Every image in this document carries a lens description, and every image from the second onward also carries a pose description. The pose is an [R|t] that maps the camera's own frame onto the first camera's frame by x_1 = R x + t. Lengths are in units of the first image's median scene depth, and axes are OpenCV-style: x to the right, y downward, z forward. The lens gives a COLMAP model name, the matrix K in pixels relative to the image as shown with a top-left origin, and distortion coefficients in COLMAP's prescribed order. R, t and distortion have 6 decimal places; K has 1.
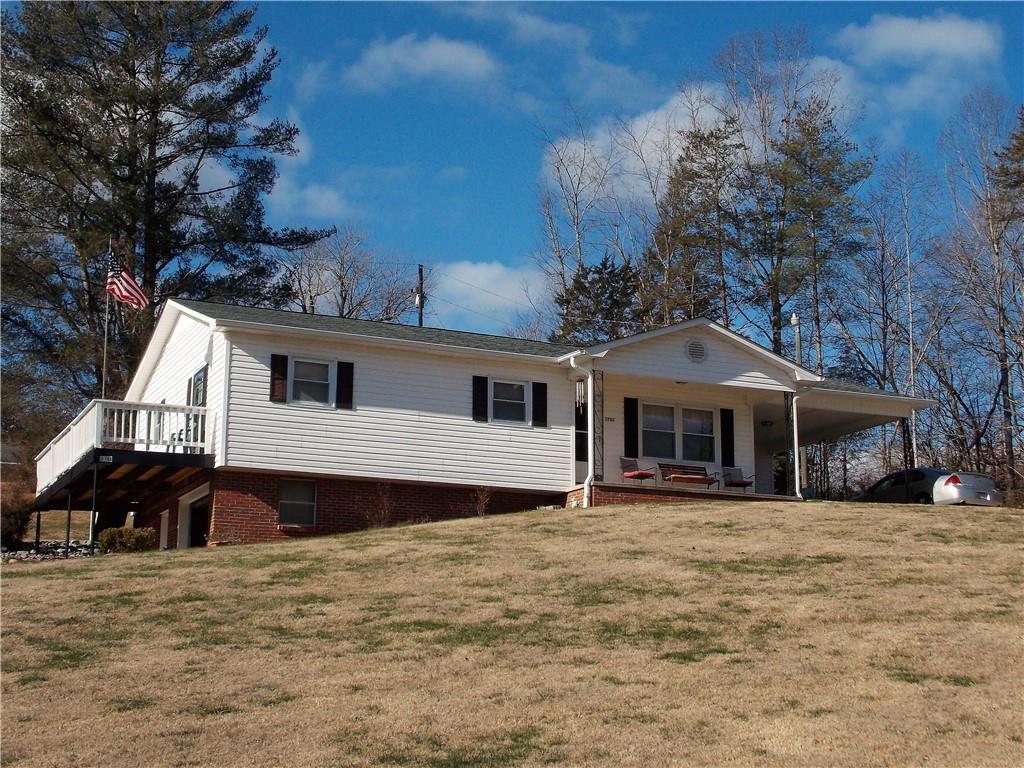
lens RADIAL K [[1561.9, 0, 515.7], [0, 1561.9, 383.5], [0, 0, 1]] dist [-0.044724, 0.000000]
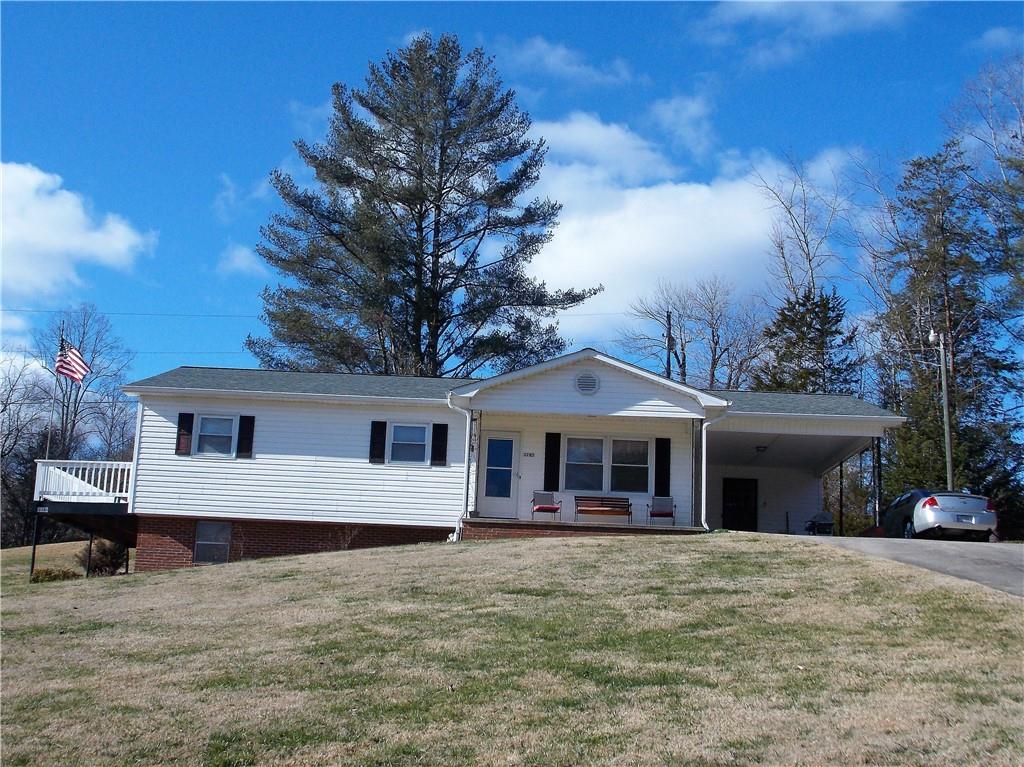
lens RADIAL K [[1267.6, 0, 506.4], [0, 1267.6, 385.1], [0, 0, 1]] dist [-0.027577, 0.000000]
pose [[0.903745, -0.065317, -0.423059, 0.419819], [0.055043, 0.997818, -0.036472, 0.007129], [0.424517, 0.009675, 0.905368, 0.244240]]
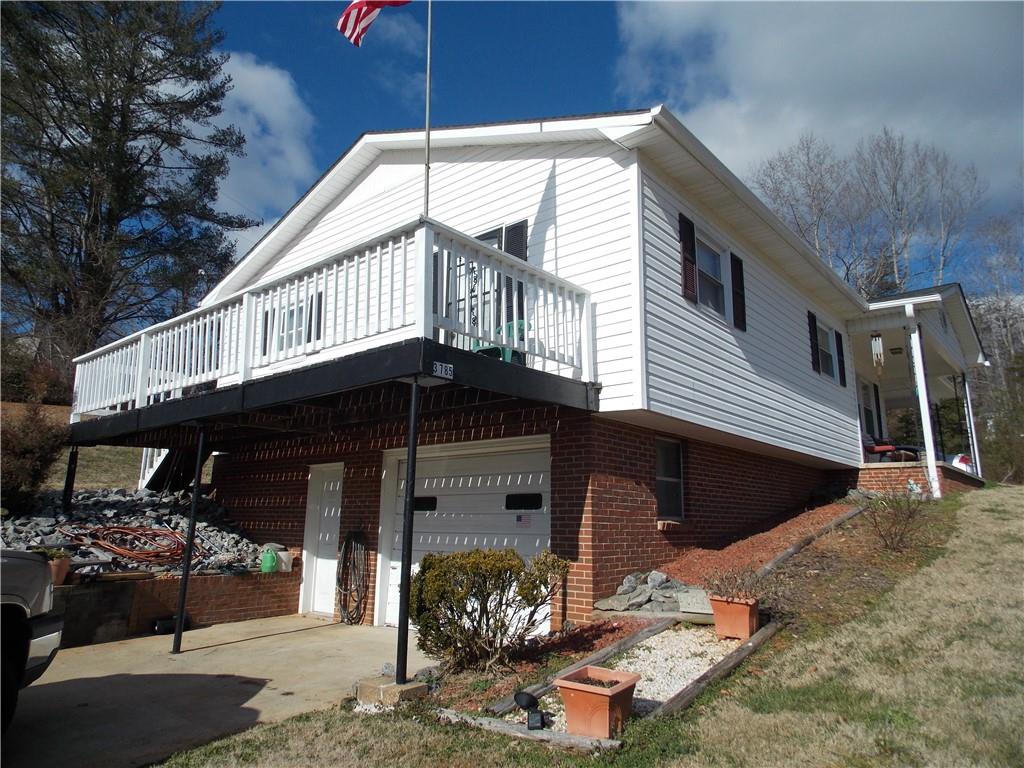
lens RADIAL K [[676.4, 0, 507.7], [0, 676.4, 383.3], [0, 0, 1]] dist [0.007282, -0.003182]
pose [[0.913760, 0.094438, 0.395125, -0.280005], [-0.099319, 0.995022, -0.008134, 0.045571], [-0.393926, -0.031811, 0.918591, 0.742797]]
